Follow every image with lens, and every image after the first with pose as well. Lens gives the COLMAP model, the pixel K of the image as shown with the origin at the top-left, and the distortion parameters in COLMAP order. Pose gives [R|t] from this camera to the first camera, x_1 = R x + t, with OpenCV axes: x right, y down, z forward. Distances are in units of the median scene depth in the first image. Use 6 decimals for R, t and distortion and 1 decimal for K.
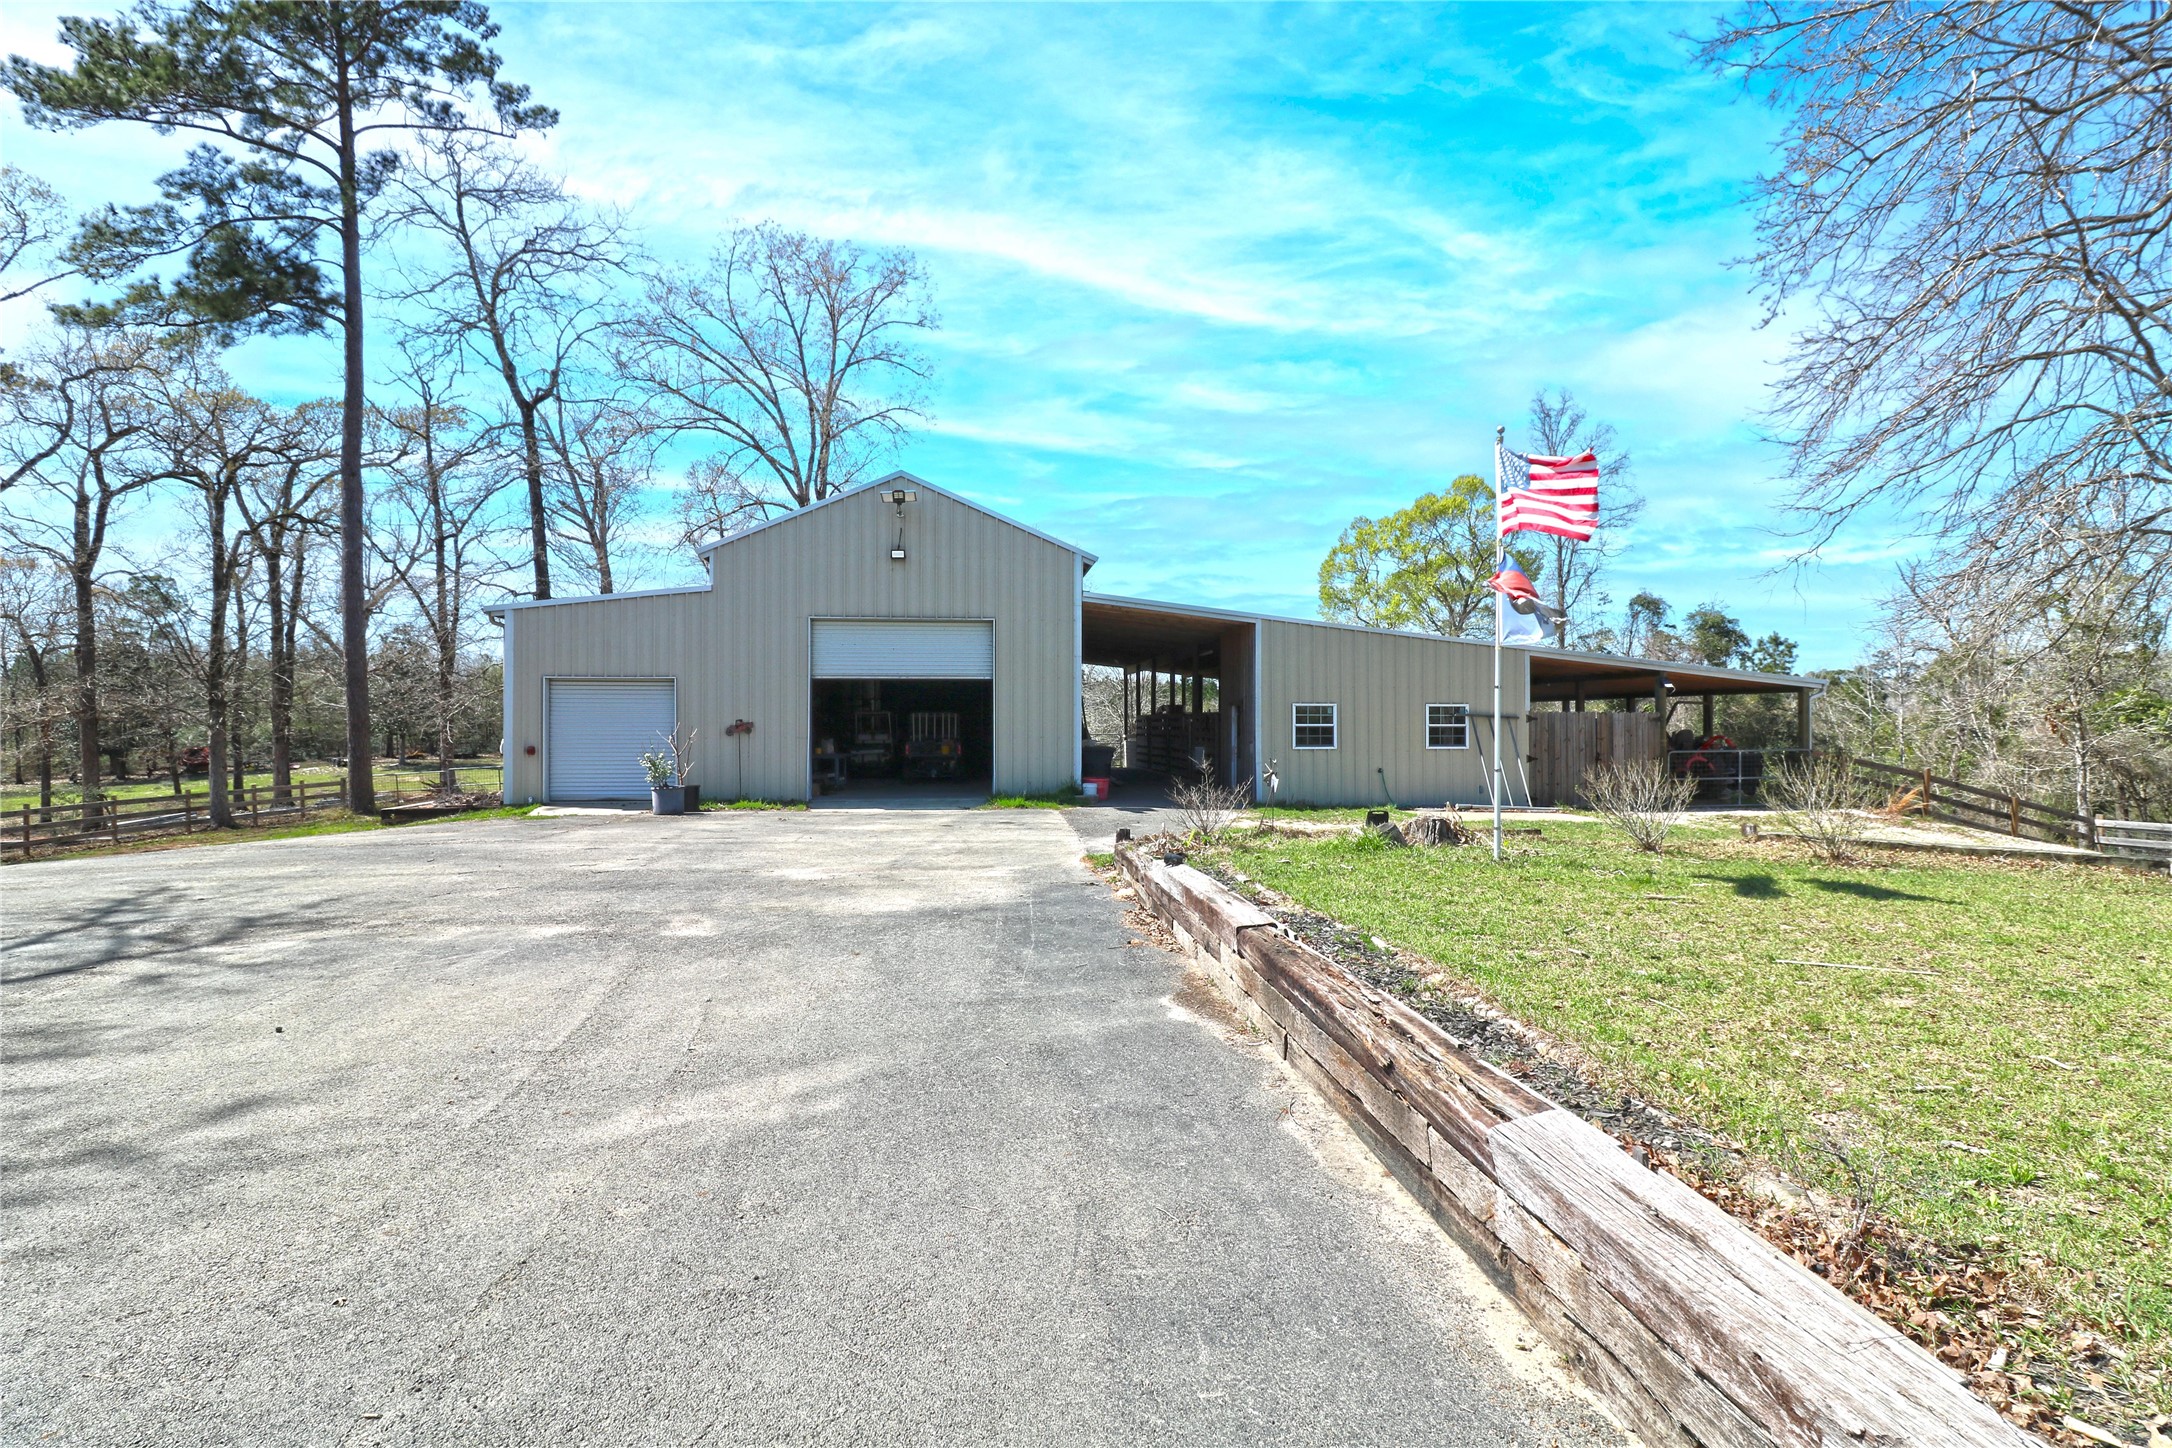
lens RADIAL K [[1019.5, 0, 1082.8], [0, 1019.5, 724.1], [0, 0, 1]] dist [-0.010658, -0.001294]
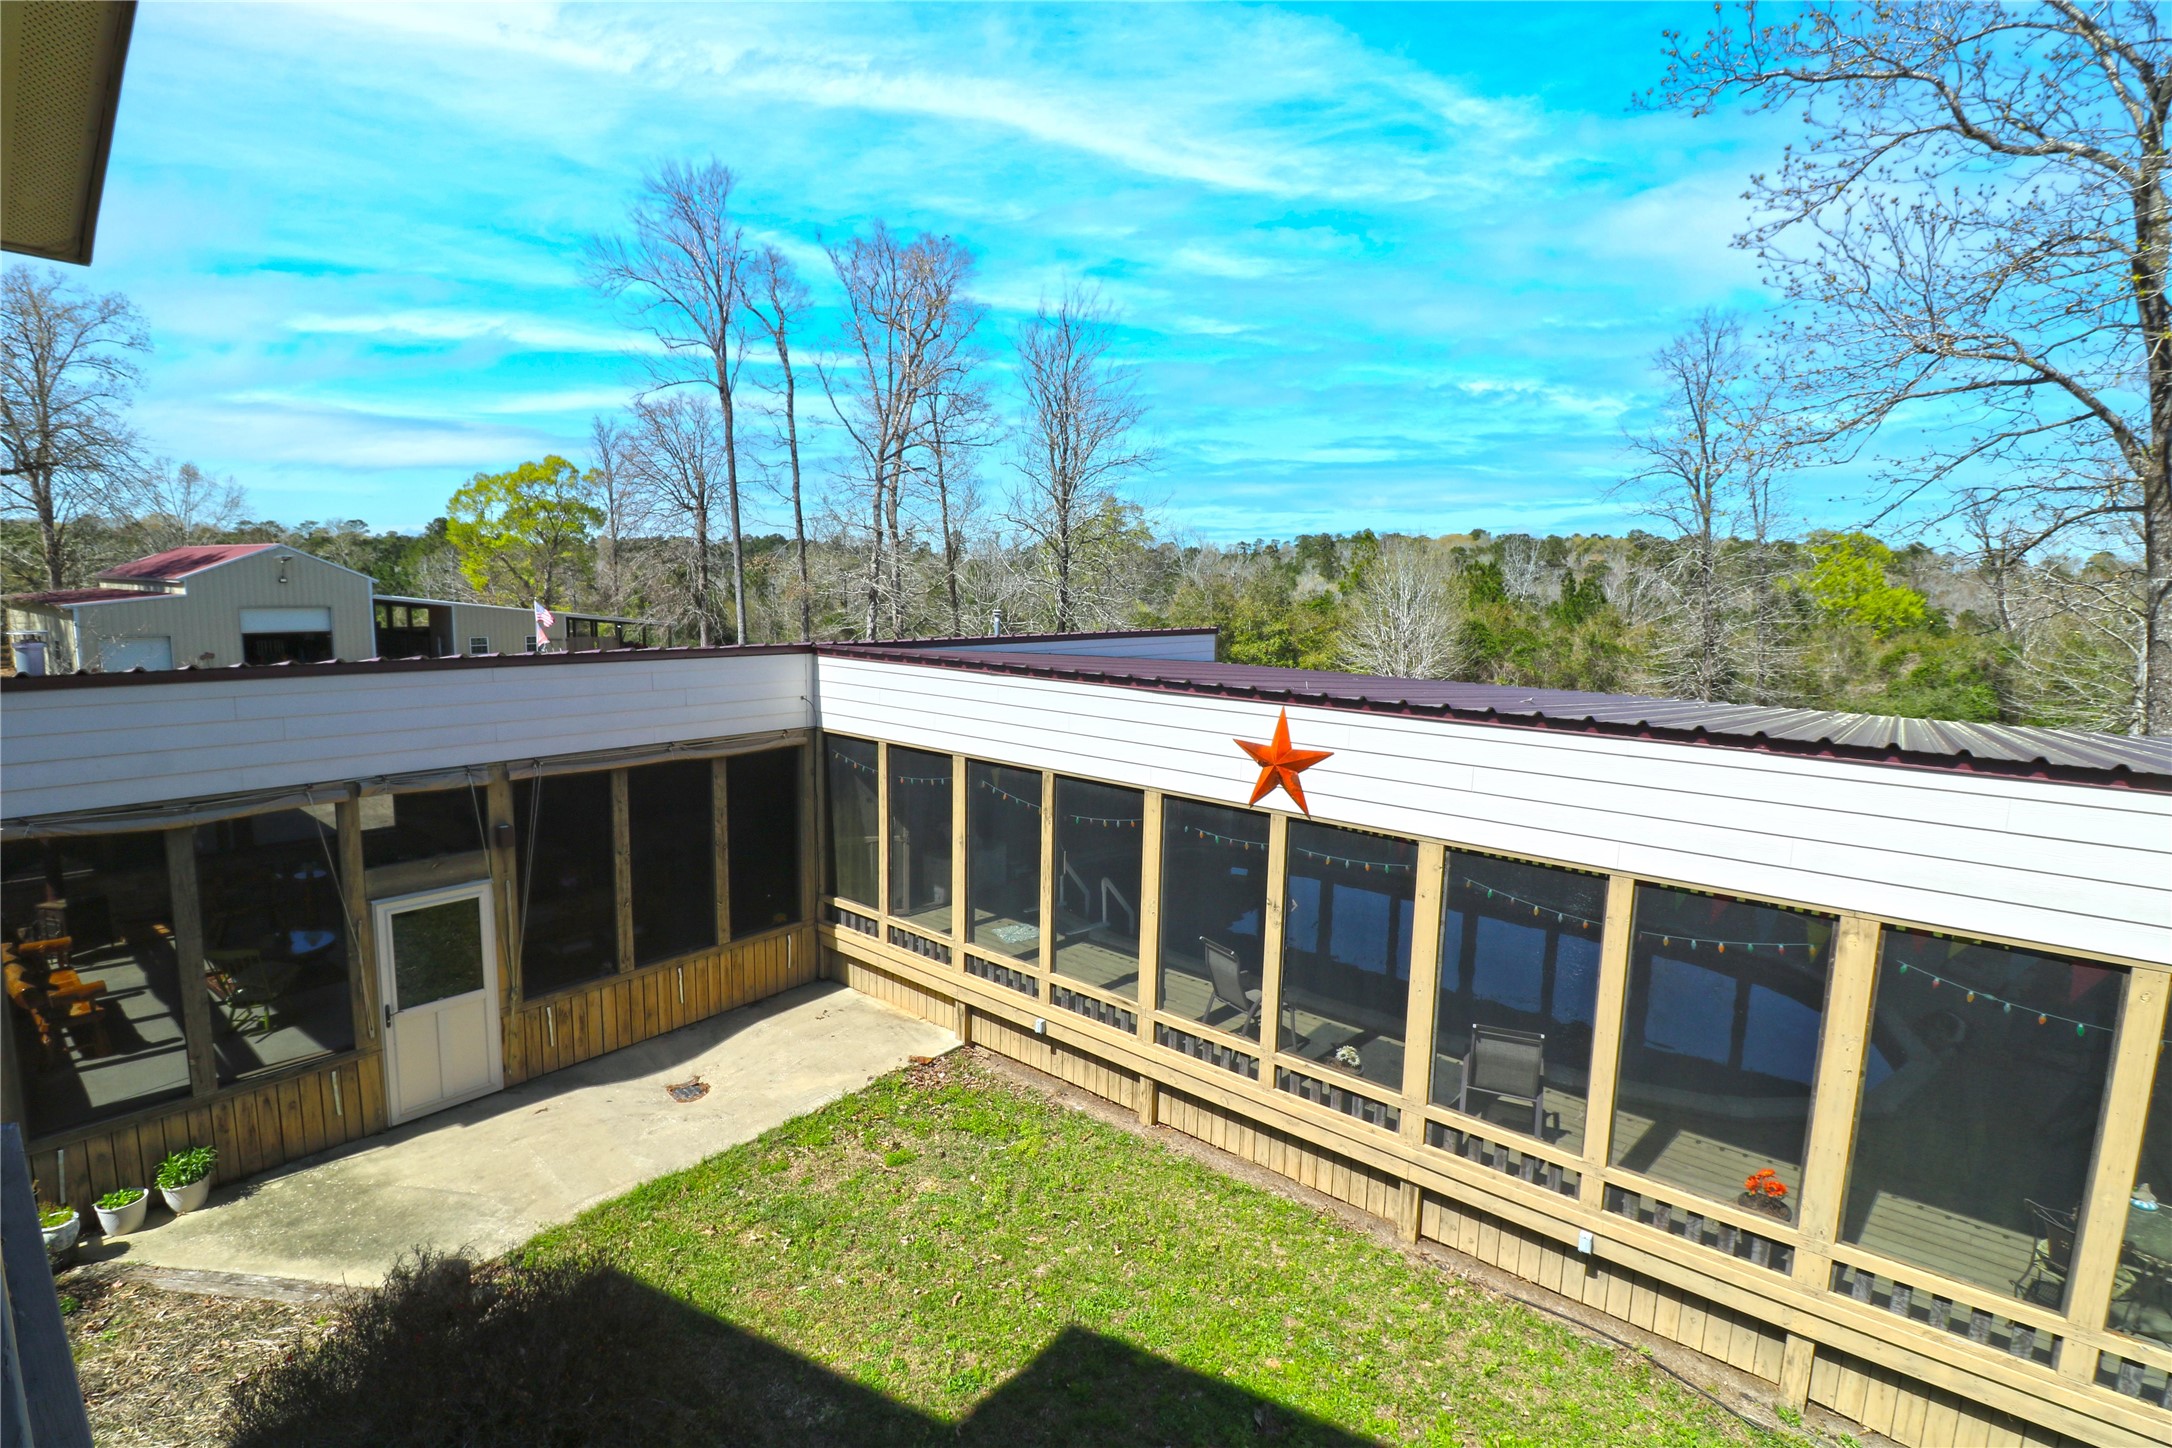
lens RADIAL K [[1019.5, 0, 1084.0], [0, 1019.5, 719.5], [0, 0, 1]] dist [-0.010658, -0.001294]
pose [[0.692478, -0.082966, 0.716652, -0.384387], [-0.021280, 0.990584, 0.135241, -0.129312], [-0.721125, -0.108902, 0.684192, -1.278634]]
